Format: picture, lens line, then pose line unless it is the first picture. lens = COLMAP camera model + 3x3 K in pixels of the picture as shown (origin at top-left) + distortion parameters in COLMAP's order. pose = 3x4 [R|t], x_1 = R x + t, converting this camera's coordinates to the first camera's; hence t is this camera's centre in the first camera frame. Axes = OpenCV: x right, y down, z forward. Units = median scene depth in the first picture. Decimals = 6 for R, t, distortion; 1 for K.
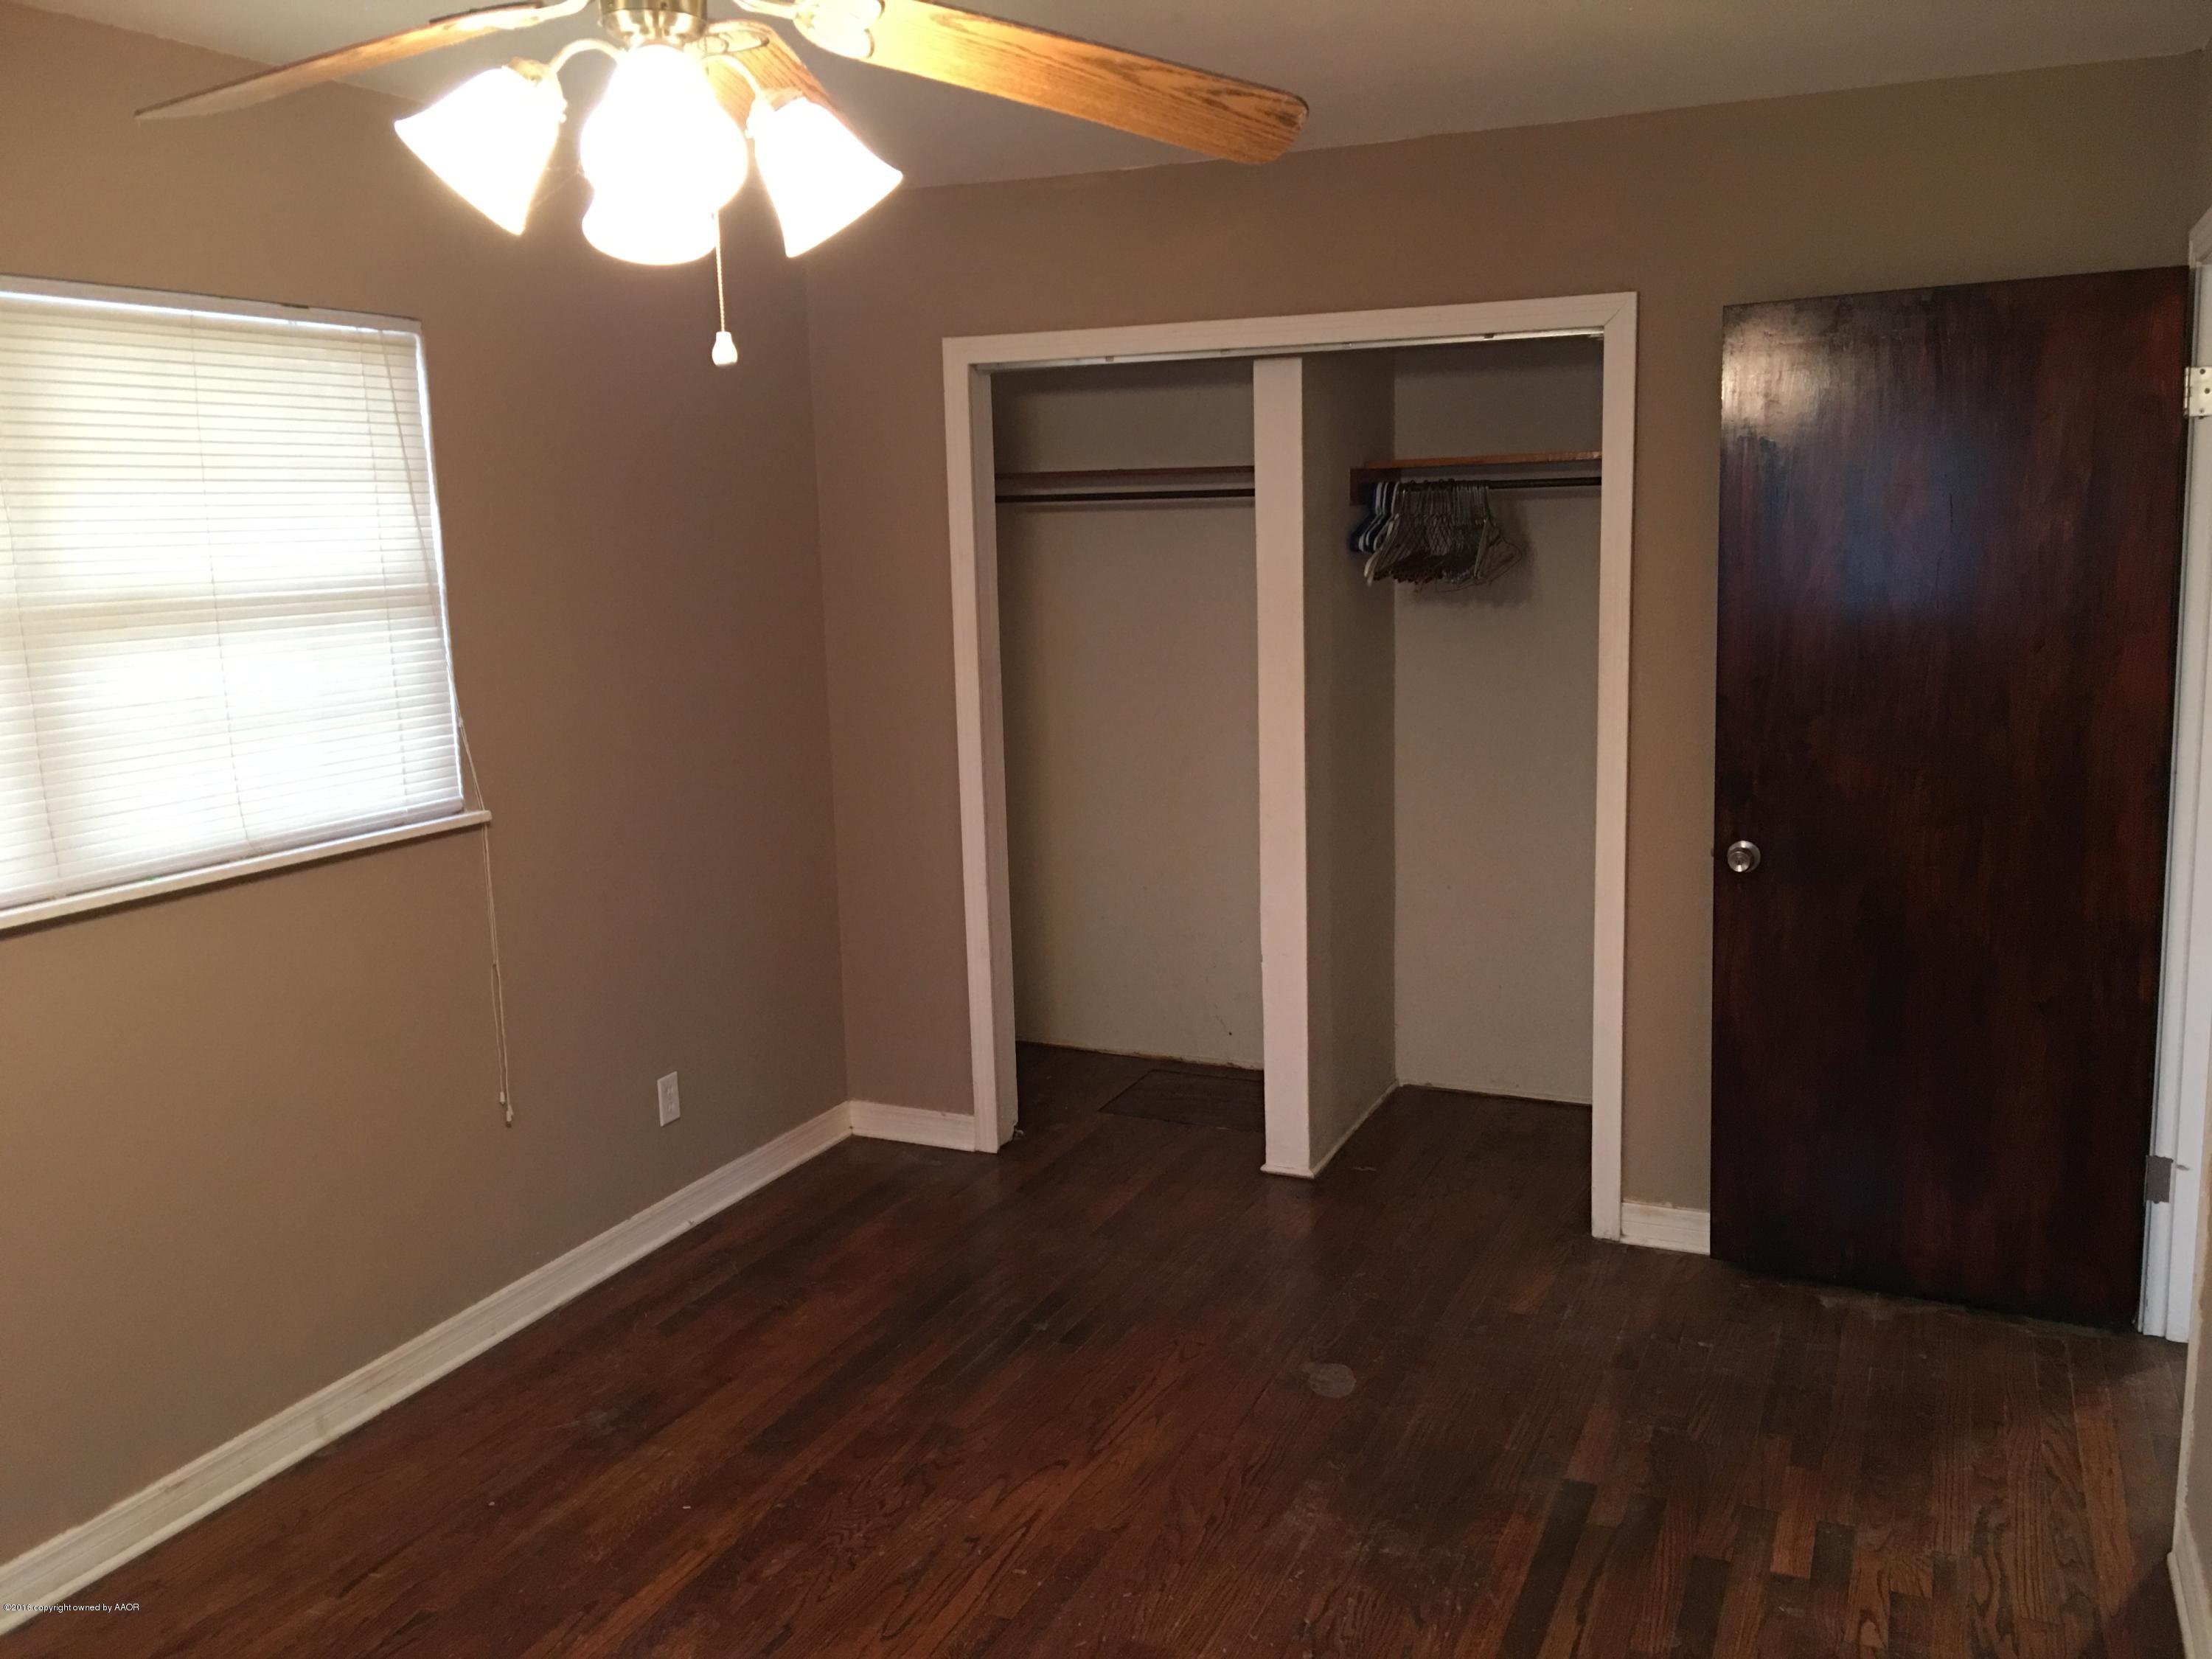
lens RADIAL K [[1860.8, 0, 1088.6], [0, 1860.8, 820.2], [0, 0, 1]] dist [0.079401, -0.124051]
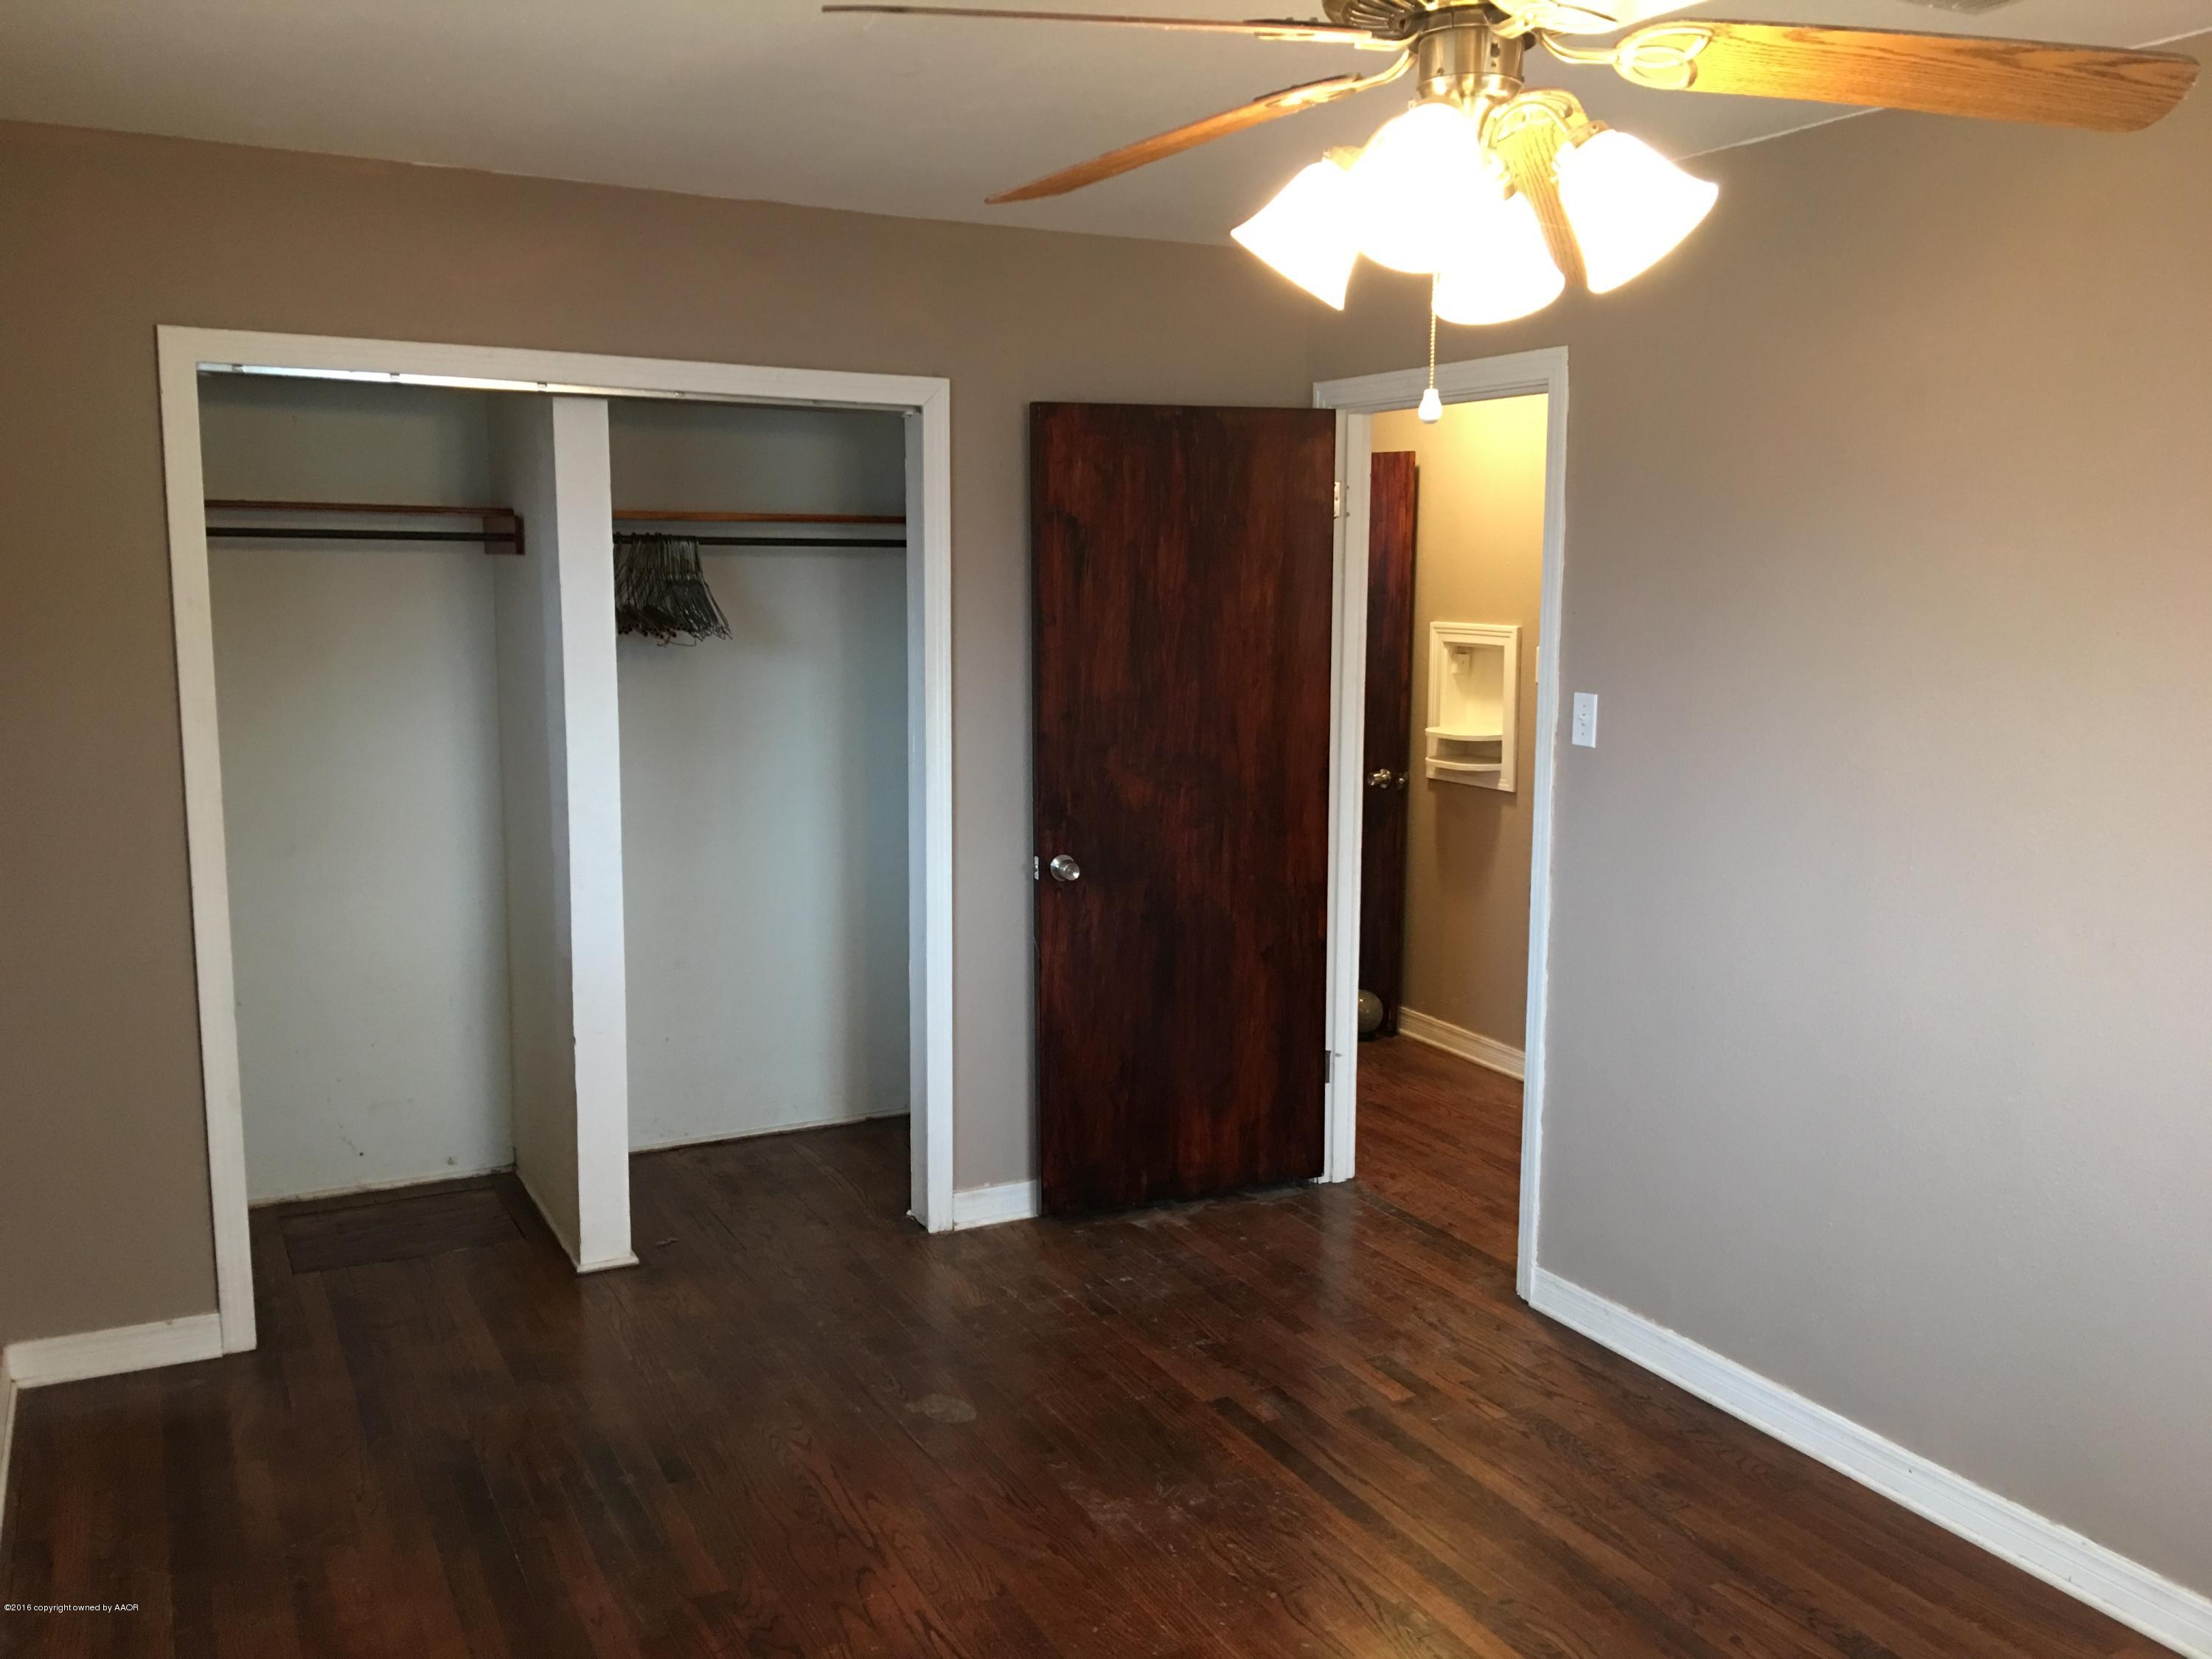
lens RADIAL K [[1860.8, 0, 1089.0], [0, 1860.8, 827.8], [0, 0, 1]] dist [0.079401, -0.124051]
pose [[0.613656, -0.083592, 0.785136, -0.602337], [0.103308, 0.994332, 0.025120, -0.036032], [-0.782786, 0.065696, 0.618813, 0.281147]]
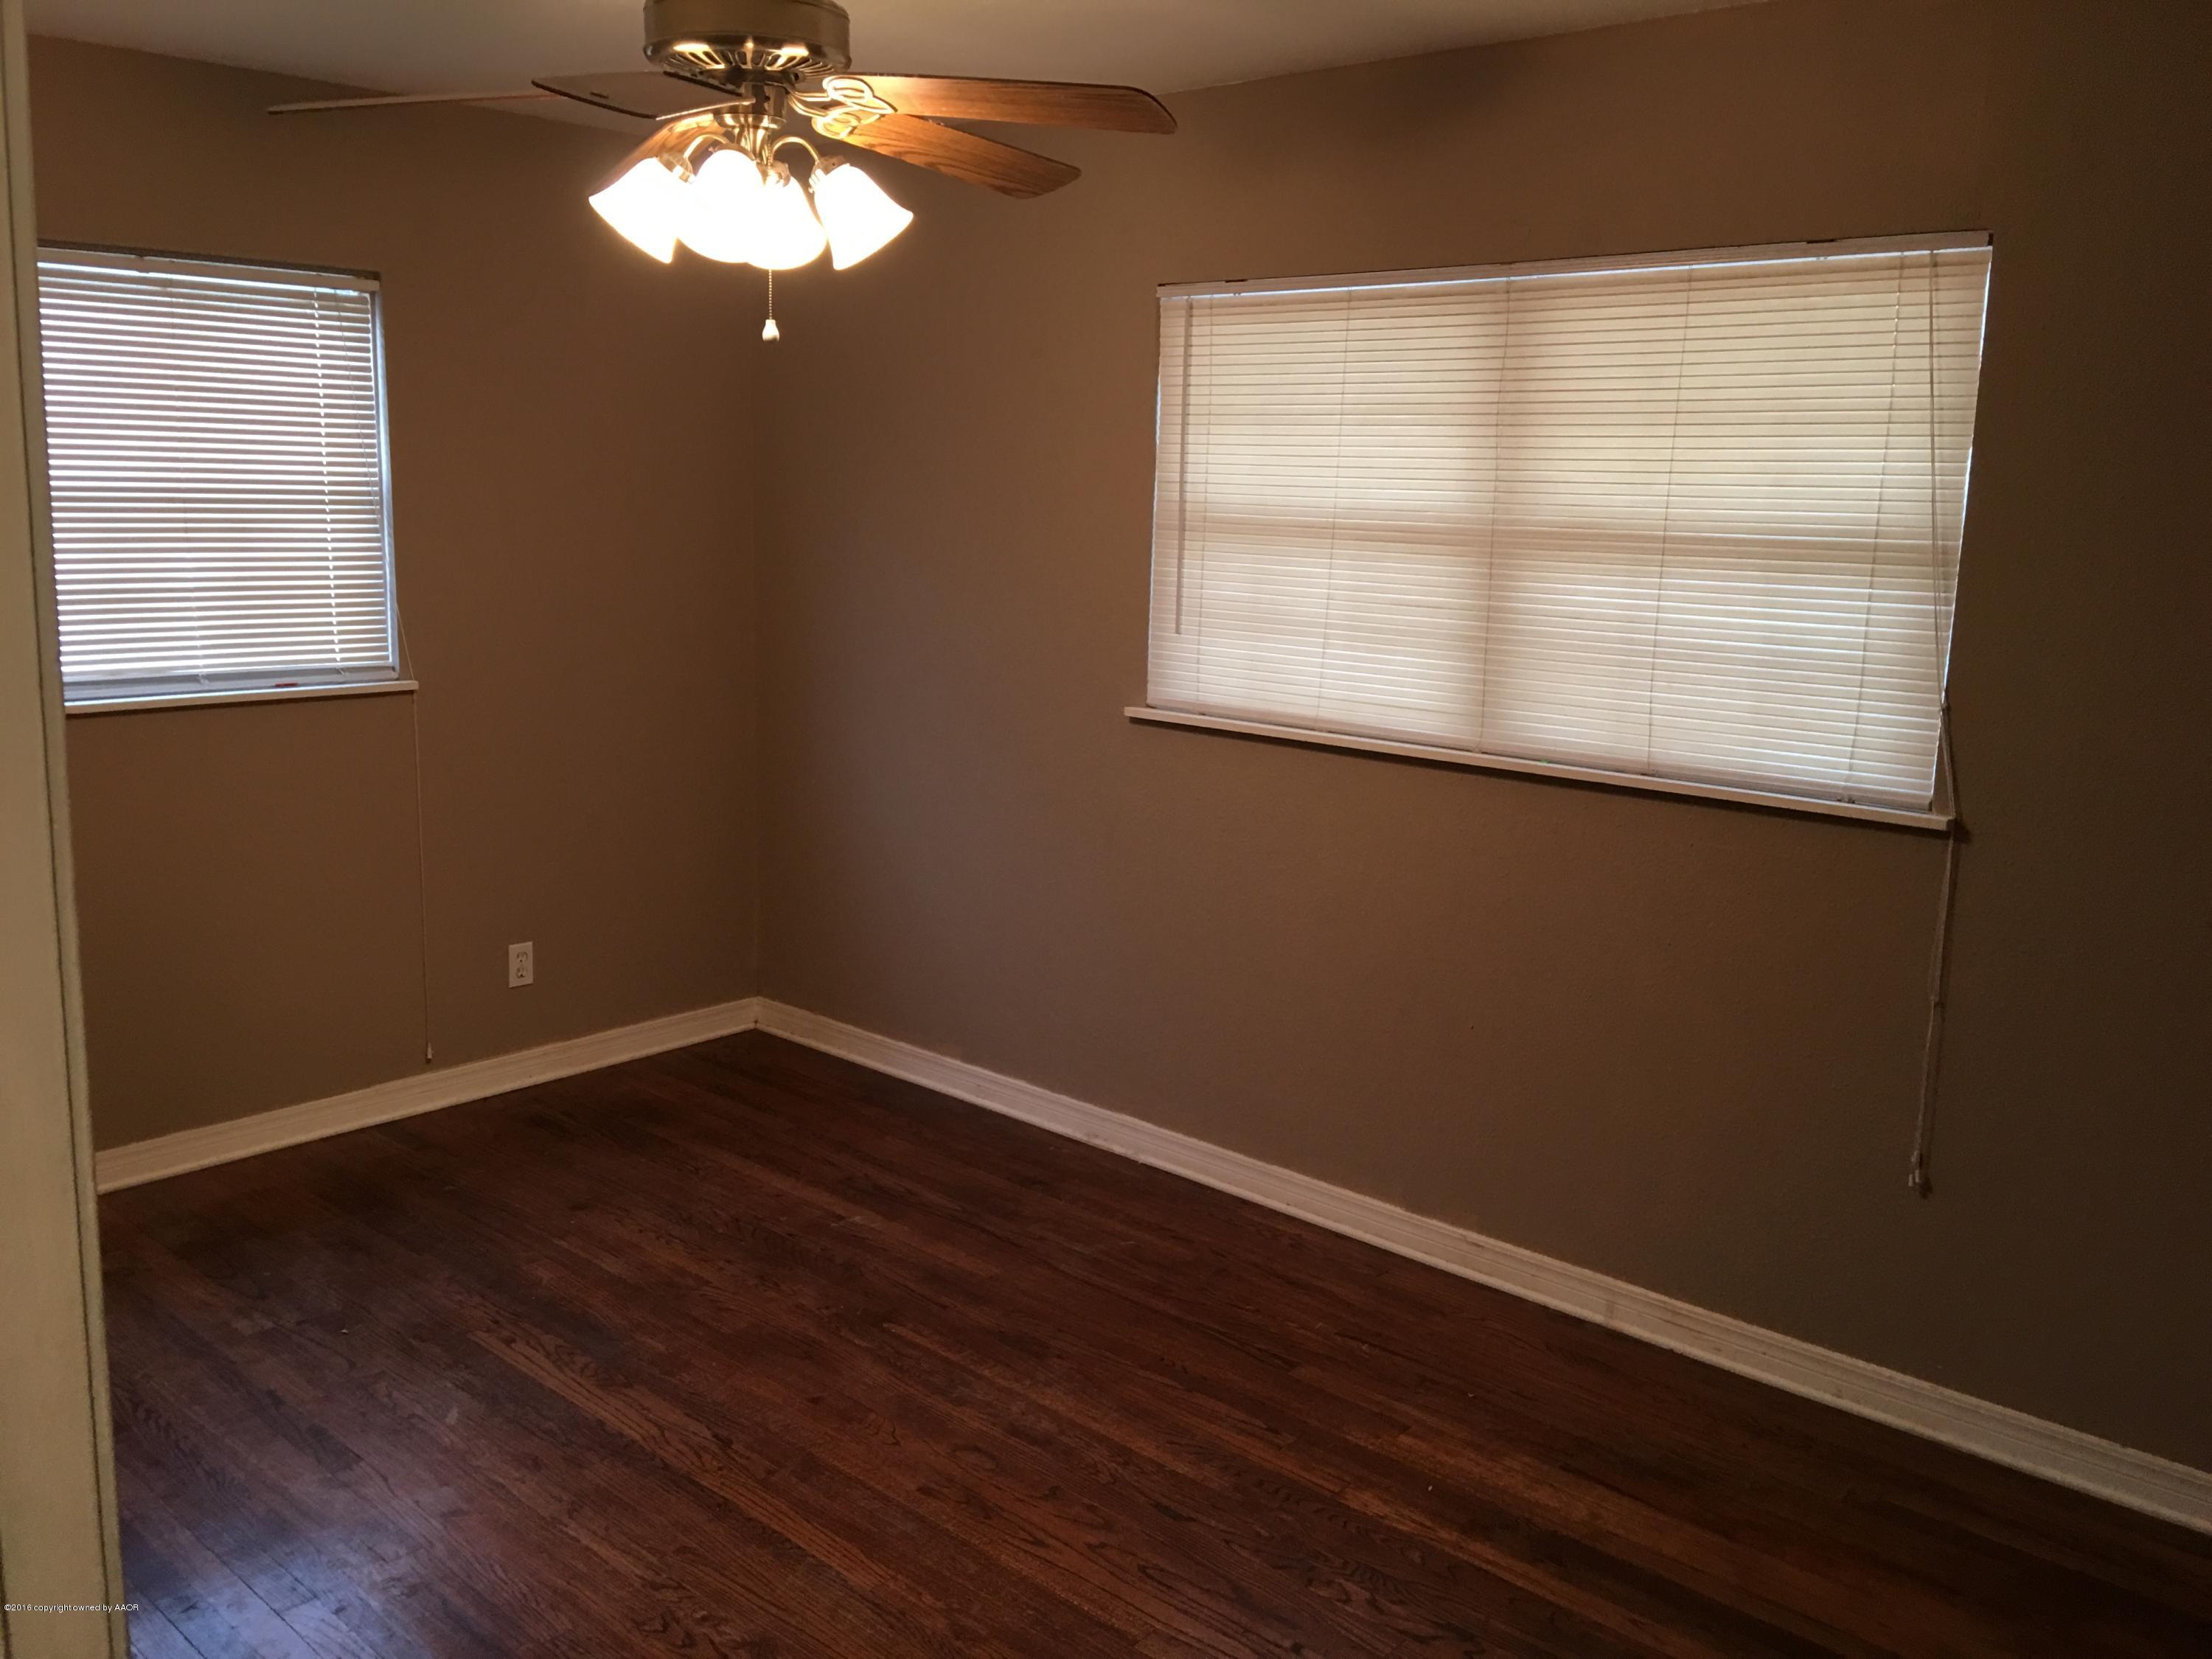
lens RADIAL K [[1860.8, 0, 1098.6], [0, 1860.8, 821.2], [0, 0, 1]] dist [0.079401, -0.124051]
pose [[-0.313041, 0.190694, -0.930398, 0.599641], [-0.169502, 0.952689, 0.252293, -0.157273], [0.934492, 0.236683, -0.265908, 0.904871]]
